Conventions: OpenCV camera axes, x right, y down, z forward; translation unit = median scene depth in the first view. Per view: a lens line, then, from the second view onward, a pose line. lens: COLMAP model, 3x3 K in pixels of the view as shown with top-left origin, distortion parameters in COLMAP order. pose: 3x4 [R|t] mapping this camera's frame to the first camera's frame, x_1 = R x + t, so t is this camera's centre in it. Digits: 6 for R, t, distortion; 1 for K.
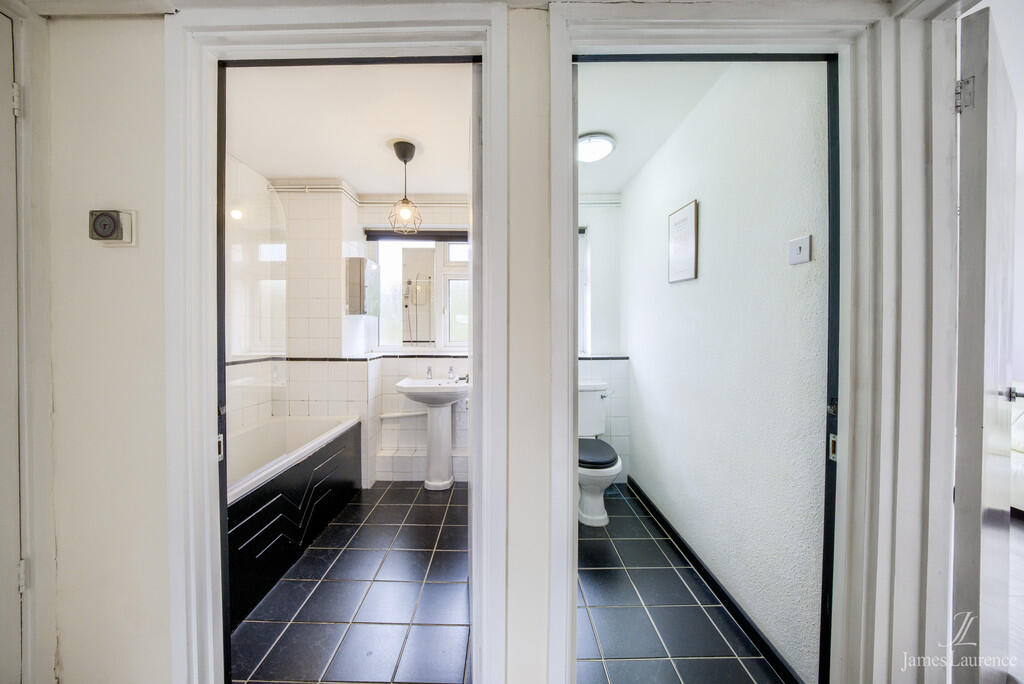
lens RADIAL K [[359.2, 0, 499.0], [0, 359.2, 334.2], [0, 0, 1]] dist [-0.014542, -0.000036]
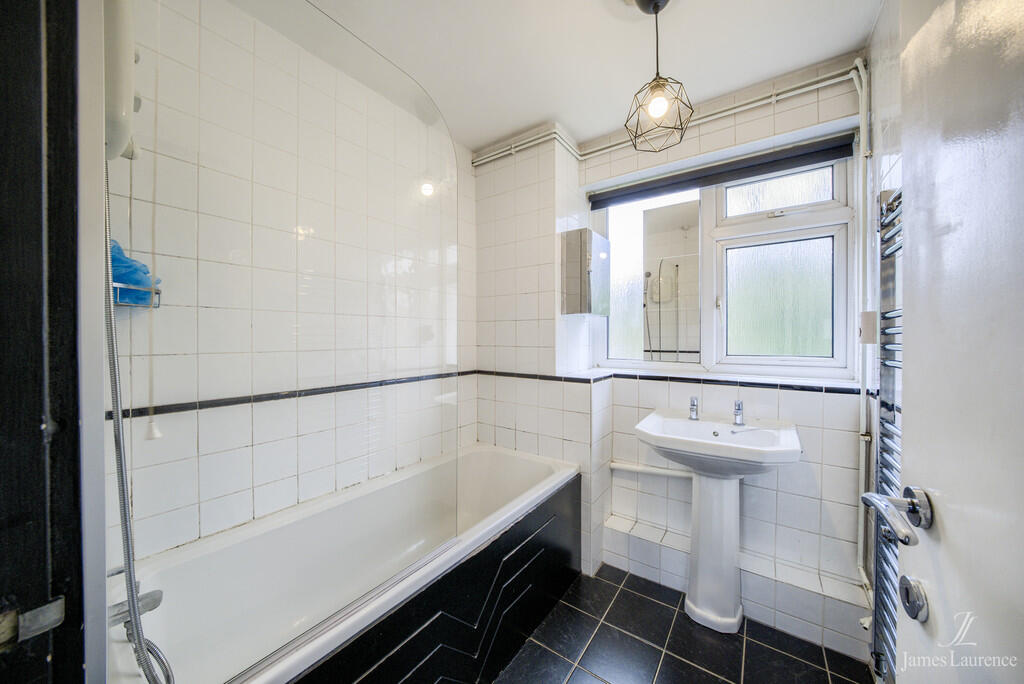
lens RADIAL K [[359.2, 0, 499.0], [0, 359.2, 334.2], [0, 0, 1]] dist [-0.014542, -0.000036]
pose [[0.811768, -0.004670, -0.583962, -0.114844], [-0.006065, 0.999847, -0.016427, -0.002574], [0.583949, 0.016877, 0.811615, 0.353681]]
